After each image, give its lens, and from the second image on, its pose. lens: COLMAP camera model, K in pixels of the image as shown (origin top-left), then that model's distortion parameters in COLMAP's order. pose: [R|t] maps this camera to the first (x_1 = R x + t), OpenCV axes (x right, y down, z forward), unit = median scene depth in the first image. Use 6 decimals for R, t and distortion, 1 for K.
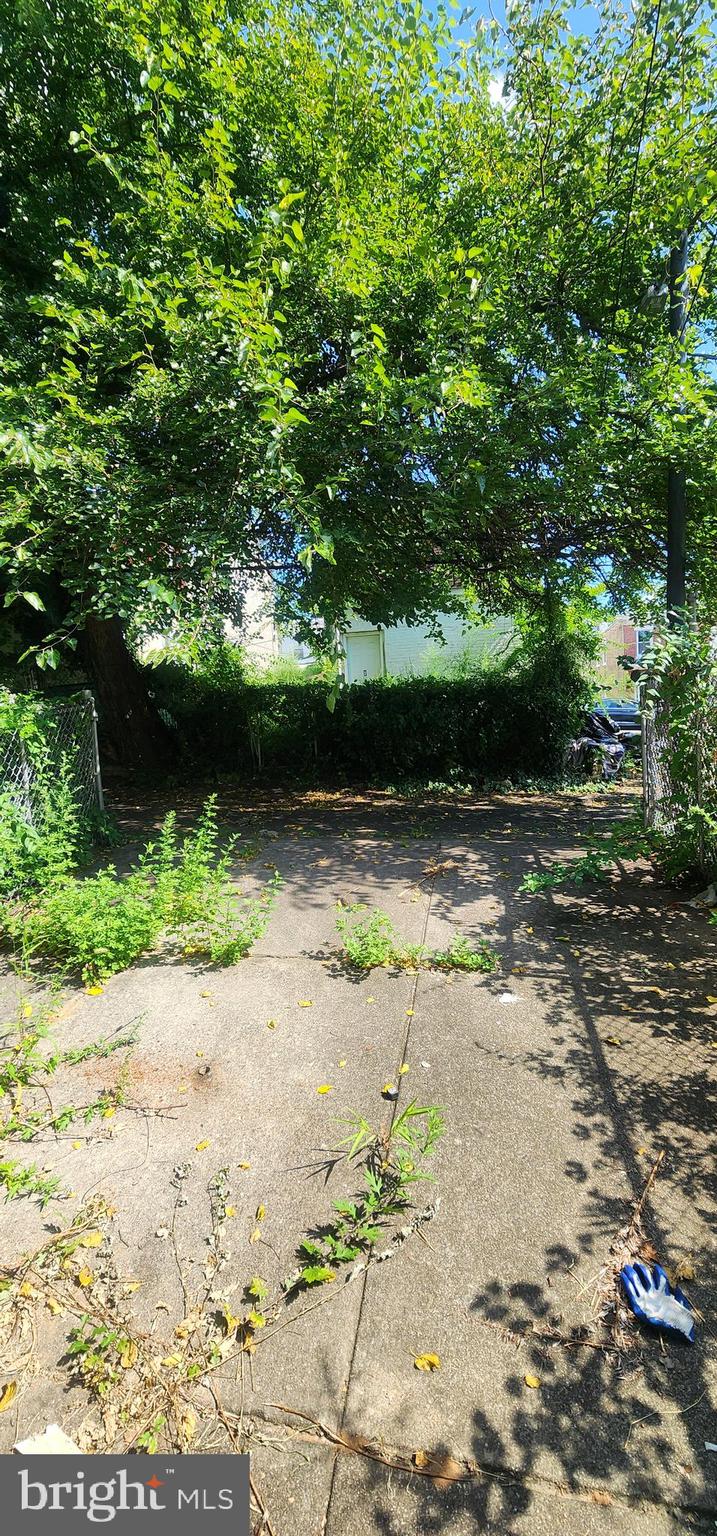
lens RADIAL K [[633.0, 0, 354.4], [0, 633.0, 760.2], [0, 0, 1]] dist [0.000102, 0.000720]
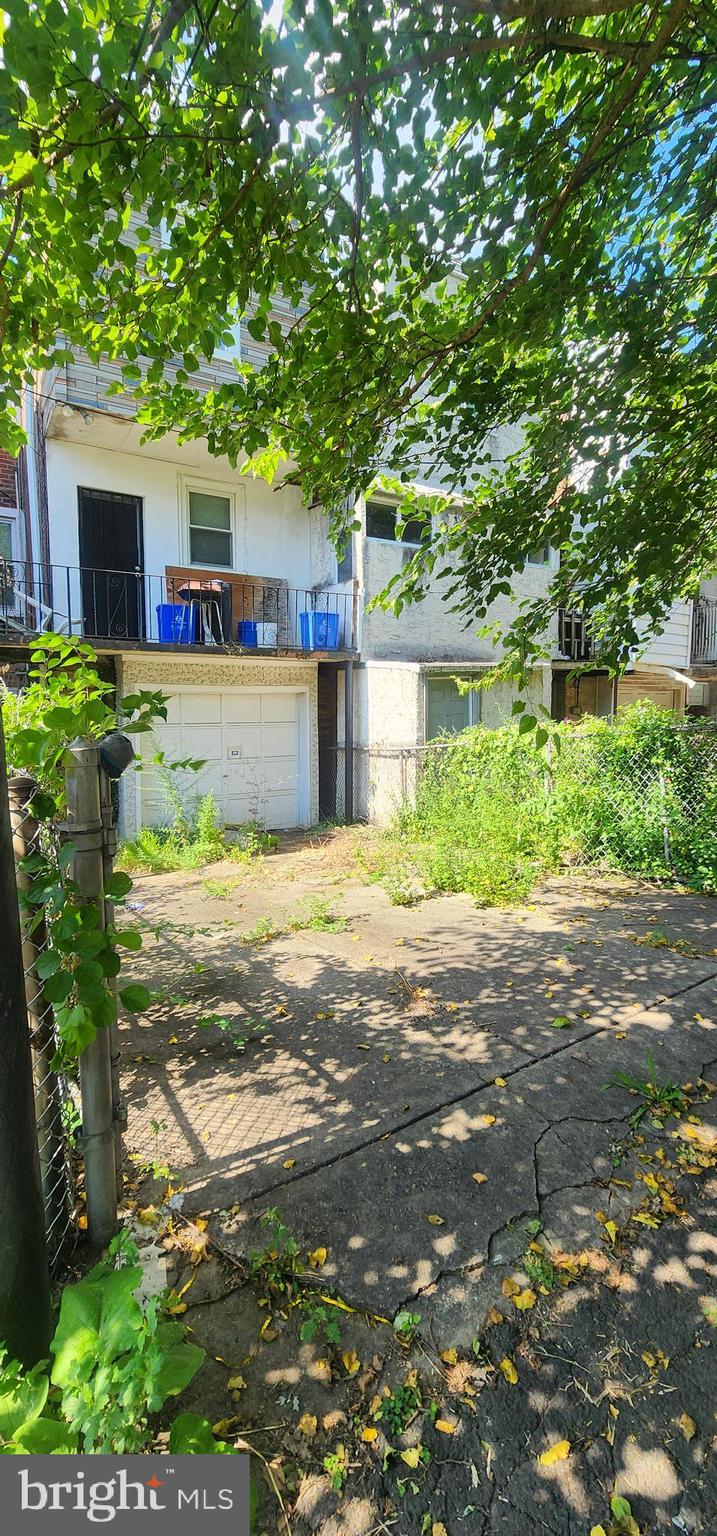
lens RADIAL K [[633.0, 0, 354.4], [0, 633.0, 760.2], [0, 0, 1]] dist [0.000102, 0.000720]
pose [[-0.730060, 0.119292, -0.672890, 1.109586], [-0.000843, 0.984488, 0.175448, -0.365882], [0.683382, 0.128655, -0.718635, 2.545017]]
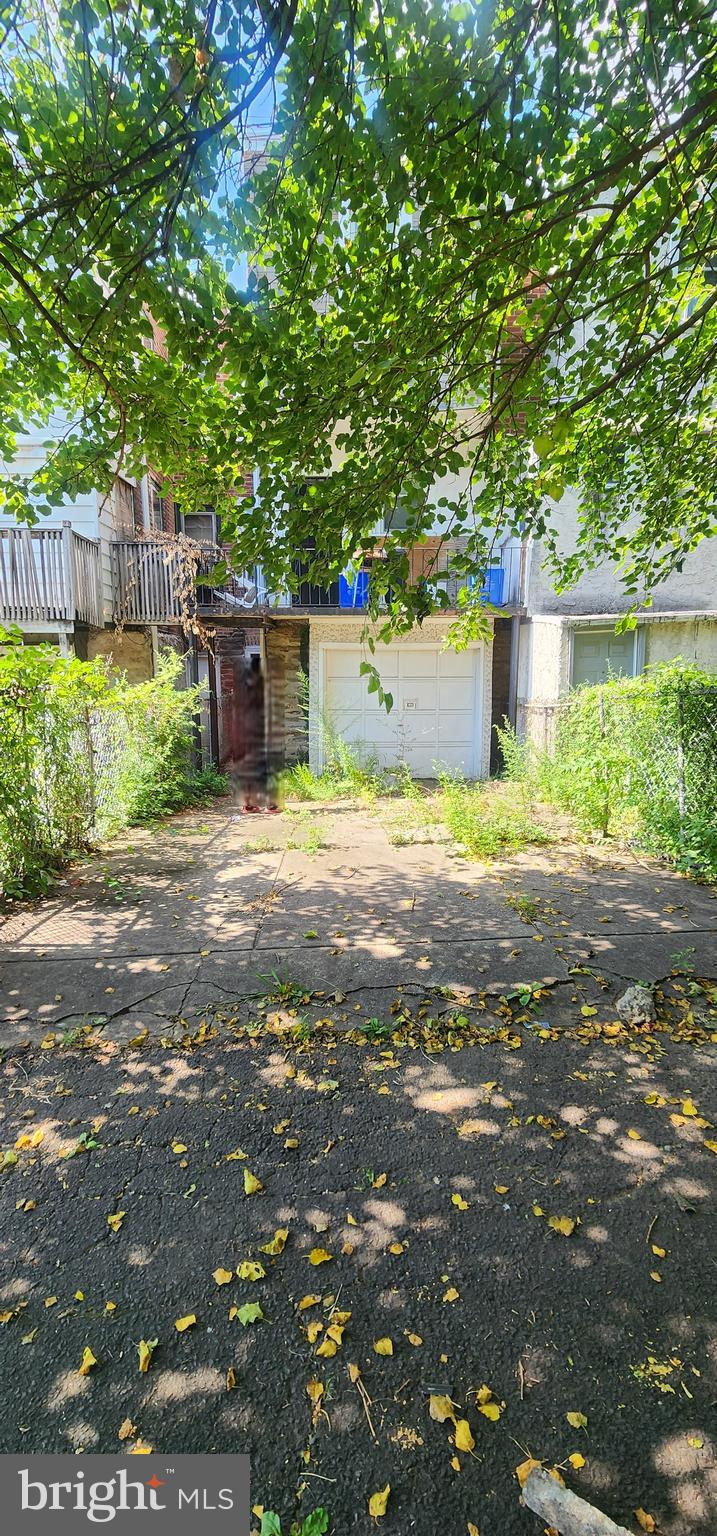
lens RADIAL K [[630.5, 0, 356.3], [0, 630.5, 756.3], [0, 0, 1]] dist [-0.000888, -0.000275]
pose [[-0.973656, 0.096277, -0.206697, 0.306561], [0.047219, 0.971972, 0.230306, -0.383360], [0.223077, 0.214479, -0.950913, 3.249568]]
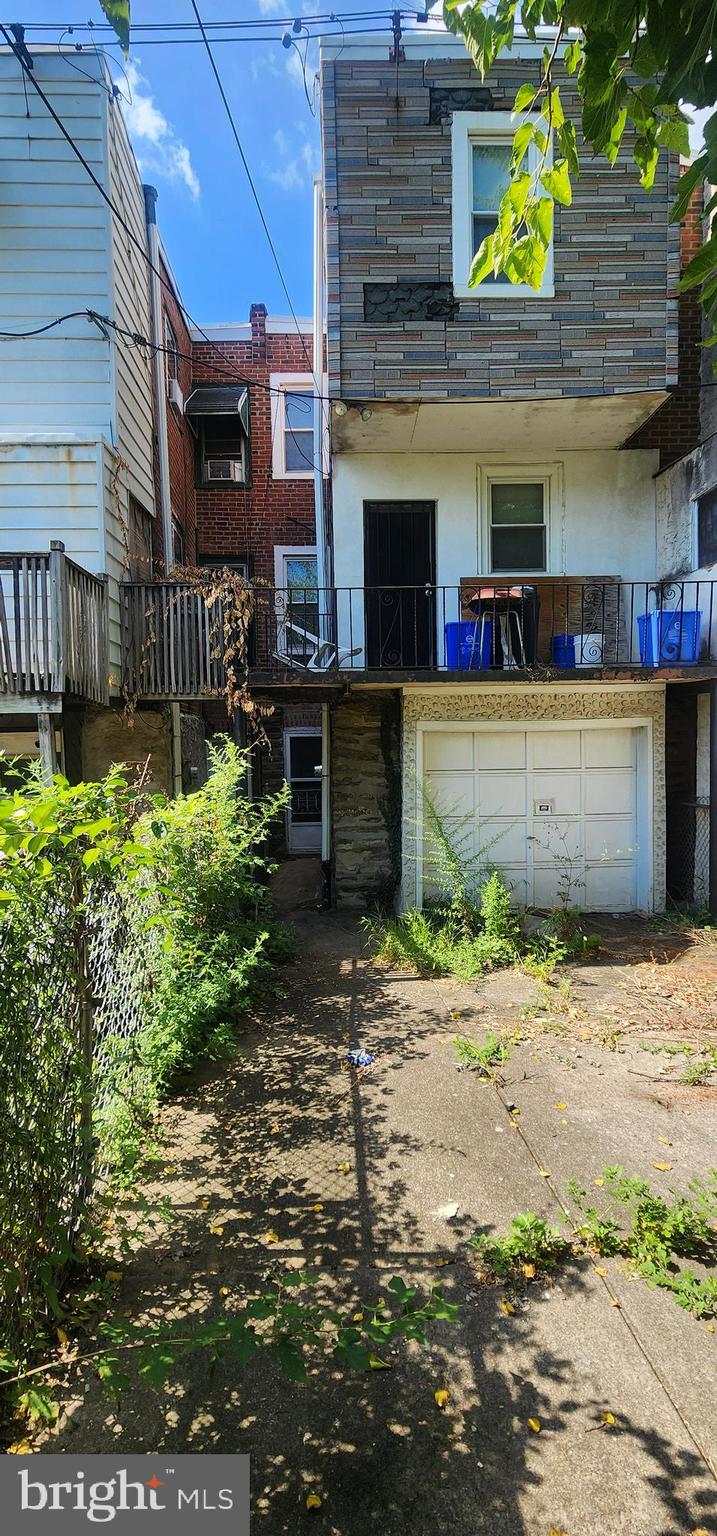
lens RADIAL K [[633.0, 0, 354.4], [0, 633.0, 760.2], [0, 0, 1]] dist [0.000102, 0.000720]
pose [[-0.970081, 0.087135, -0.226607, 0.554128], [0.061805, 0.991257, 0.116576, -0.350211], [0.234784, 0.099082, -0.966985, 1.899084]]
